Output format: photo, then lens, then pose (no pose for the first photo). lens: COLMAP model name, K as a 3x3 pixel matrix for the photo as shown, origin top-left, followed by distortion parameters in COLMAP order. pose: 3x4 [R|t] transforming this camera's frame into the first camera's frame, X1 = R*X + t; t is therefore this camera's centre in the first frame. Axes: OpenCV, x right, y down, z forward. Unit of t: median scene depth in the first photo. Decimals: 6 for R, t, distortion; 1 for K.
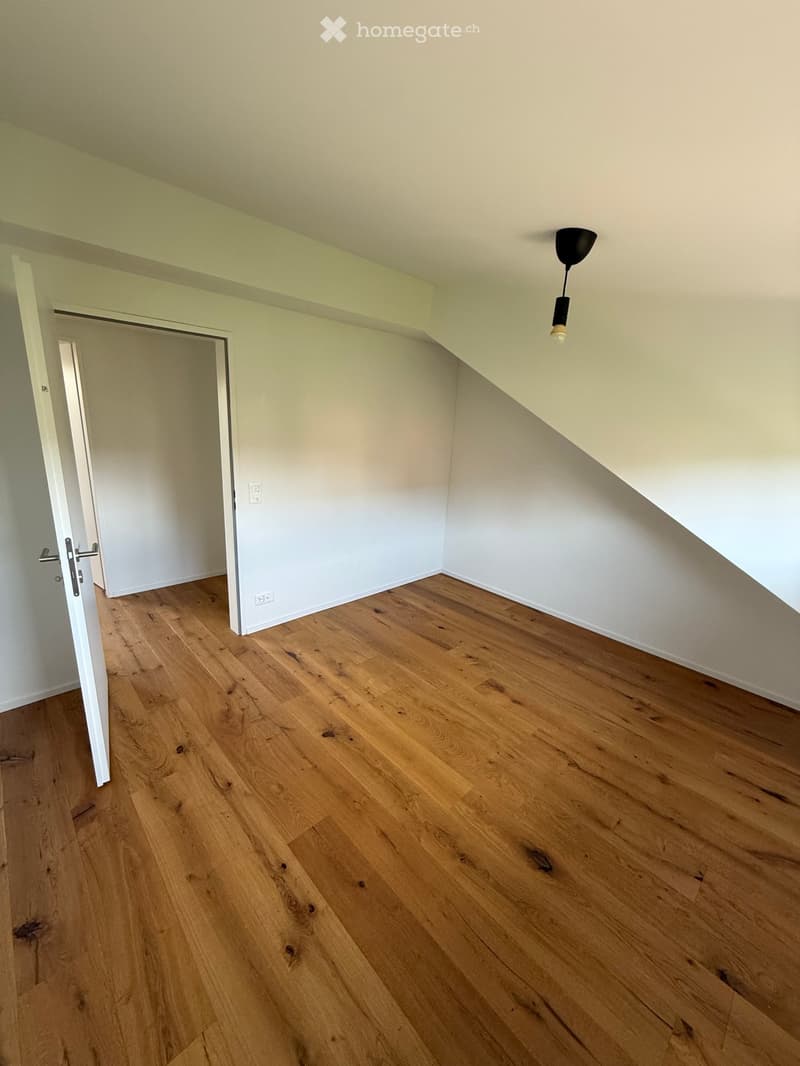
lens RADIAL K [[425.1, 0, 400.6], [0, 425.1, 533.6], [0, 0, 1]] dist [0.001325, 0.000062]
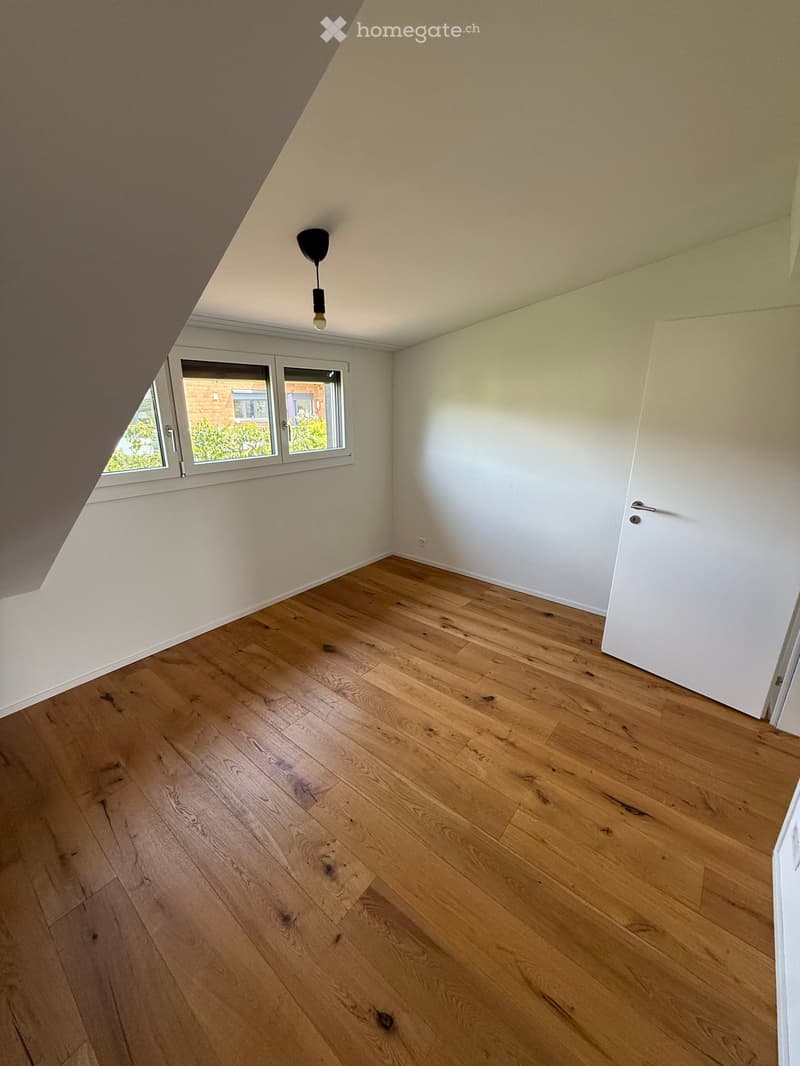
lens RADIAL K [[425.1, 0, 401.0], [0, 425.1, 531.8], [0, 0, 1]] dist [0.001325, 0.000062]
pose [[-0.990093, -0.024064, -0.138338, 0.248189], [-0.094329, 0.843775, 0.528343, -0.511205], [0.104011, 0.536158, -0.837685, 1.918110]]
